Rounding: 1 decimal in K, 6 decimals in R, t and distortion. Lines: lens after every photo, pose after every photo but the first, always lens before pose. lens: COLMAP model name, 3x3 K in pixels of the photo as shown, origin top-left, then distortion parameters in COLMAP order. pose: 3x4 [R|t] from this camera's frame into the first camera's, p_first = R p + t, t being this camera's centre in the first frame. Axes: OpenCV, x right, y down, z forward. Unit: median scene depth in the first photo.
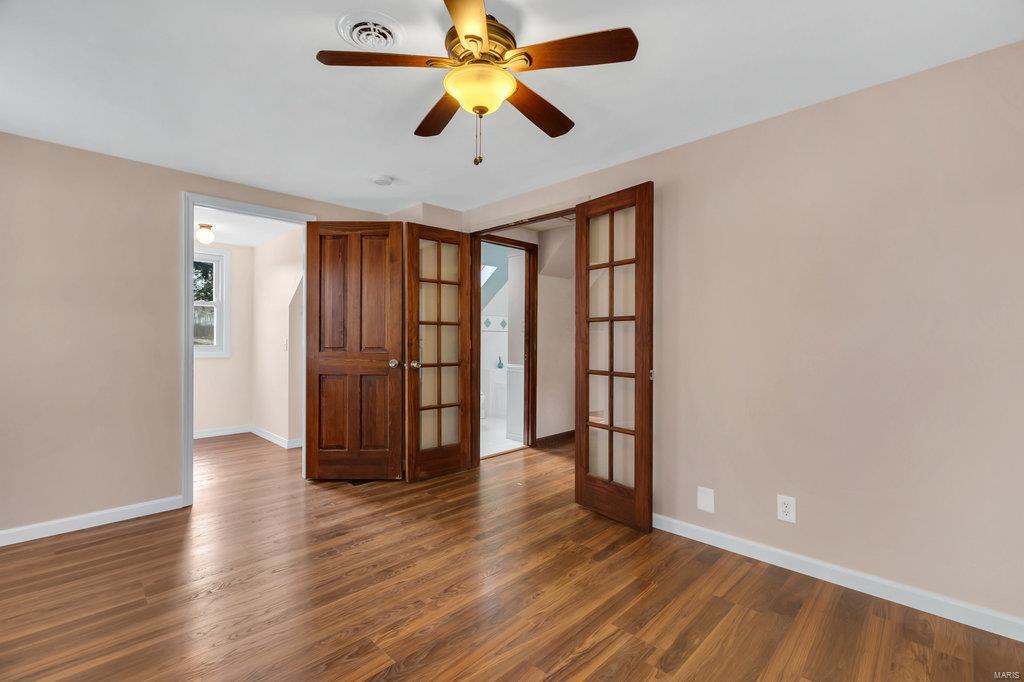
lens RADIAL K [[457.1, 0, 513.8], [0, 457.1, 338.5], [0, 0, 1]] dist [0.002967, -0.000287]
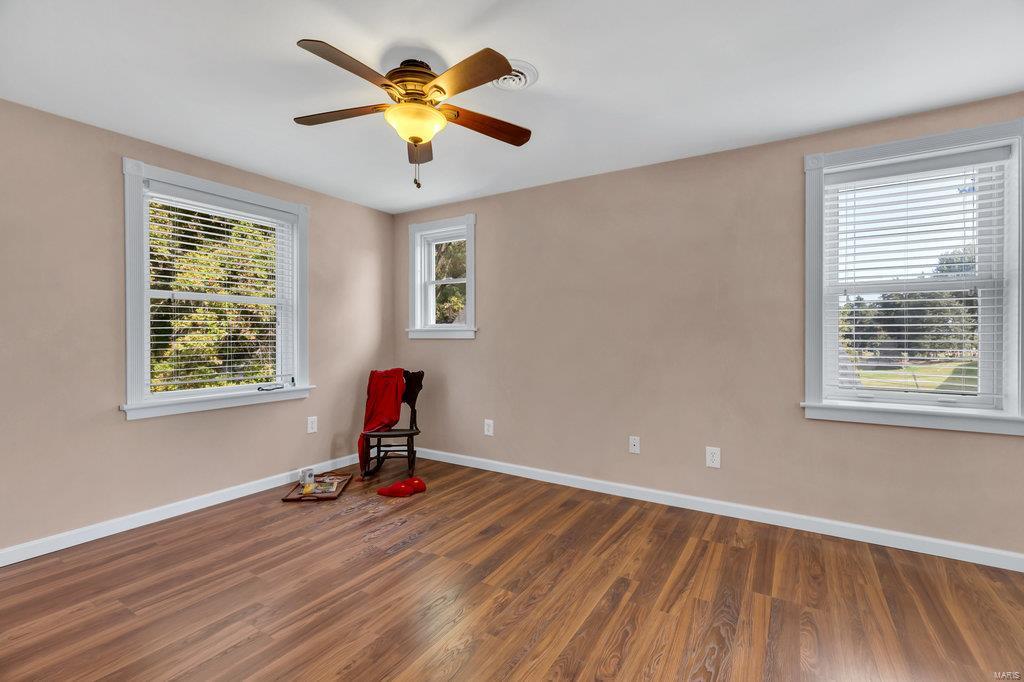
lens RADIAL K [[457.1, 0, 513.8], [0, 457.1, 338.5], [0, 0, 1]] dist [0.002967, -0.000287]
pose [[-0.974867, 0.003553, -0.222761, -0.047322], [0.001906, 0.999969, 0.007605, 0.007689], [0.222781, 0.006989, -0.974843, 1.727860]]
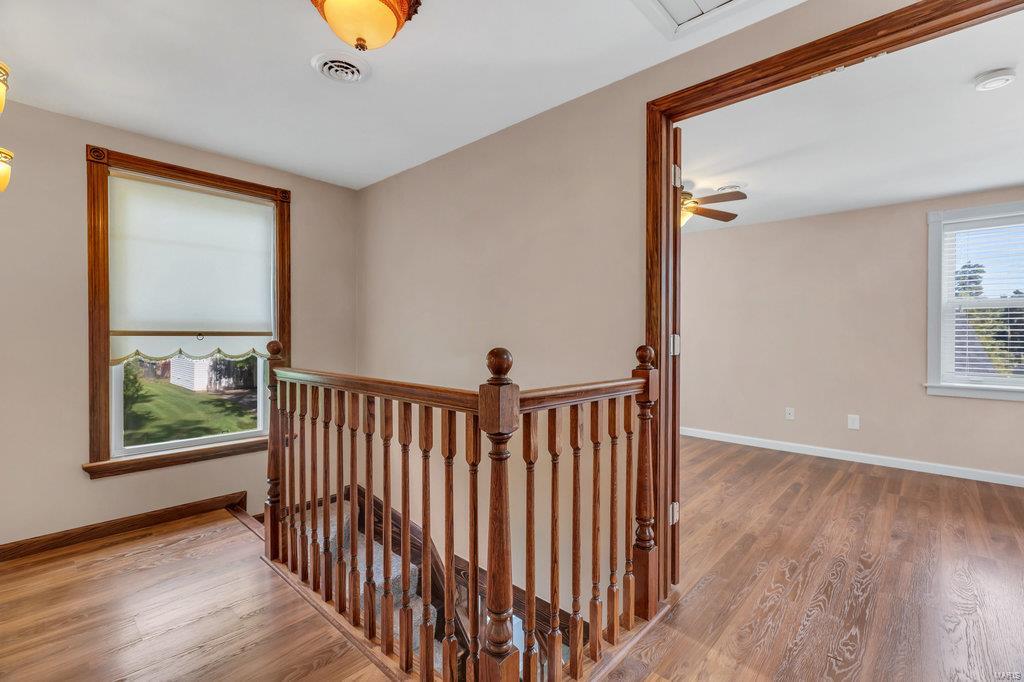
lens RADIAL K [[457.1, 0, 513.8], [0, 457.1, 338.5], [0, 0, 1]] dist [0.002967, -0.000287]
pose [[-0.999282, -0.003735, -0.037697, 0.580473], [-0.004007, 0.999967, 0.007129, 0.009002], [0.037669, 0.007275, -0.999264, 2.413171]]
